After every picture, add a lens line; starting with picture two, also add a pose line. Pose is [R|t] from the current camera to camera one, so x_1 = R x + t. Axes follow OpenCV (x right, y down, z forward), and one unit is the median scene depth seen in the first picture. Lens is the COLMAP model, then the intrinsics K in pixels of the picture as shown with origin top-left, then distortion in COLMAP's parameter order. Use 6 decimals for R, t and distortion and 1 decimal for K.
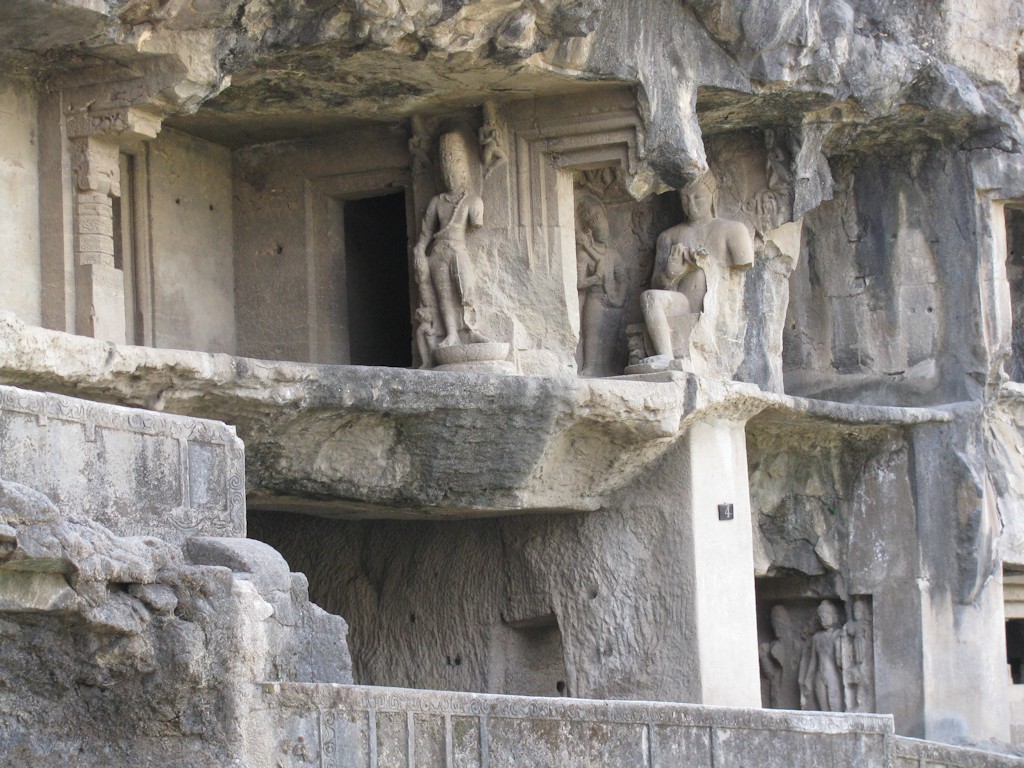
lens RADIAL K [[3231.1, 0, 512.0], [0, 3231.1, 384.0], [0, 0, 1]] dist [0.211501, 1.644365]
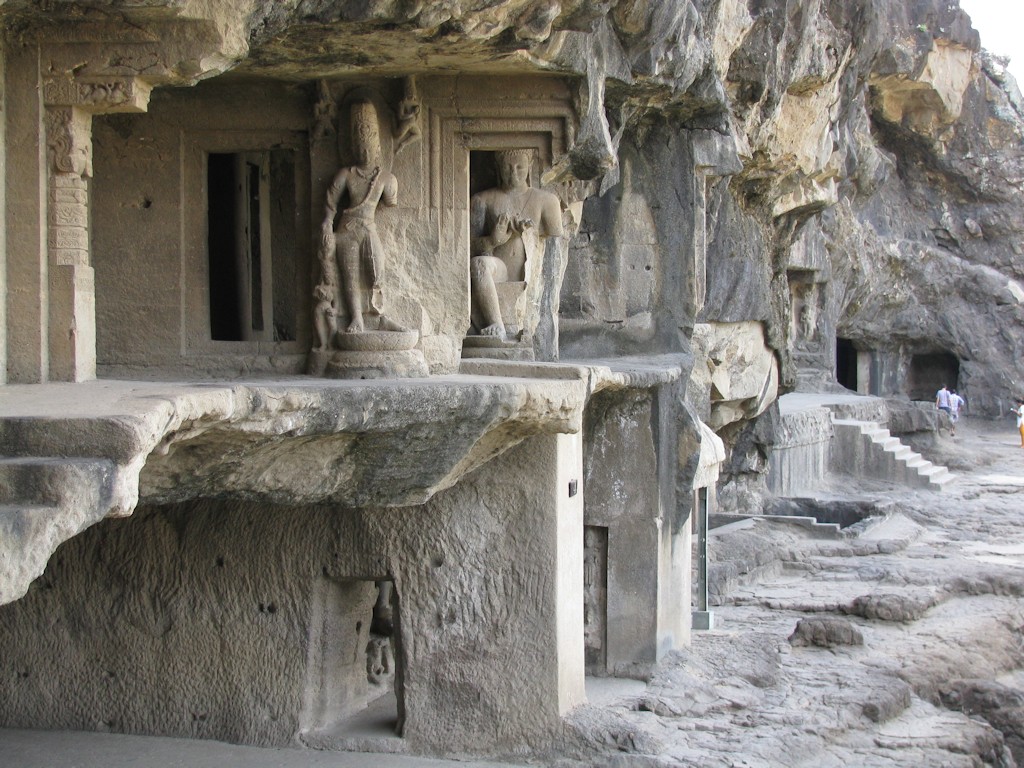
lens RADIAL K [[1853.0, 0, 512.0], [0, 1853.0, 384.0], [0, 0, 1]] dist [-0.032823, 0.182025]
pose [[0.915979, 0.025257, 0.400431, -0.191091], [-0.082603, 0.988508, 0.126603, -0.067371], [-0.392631, -0.149043, 0.907539, 0.473548]]
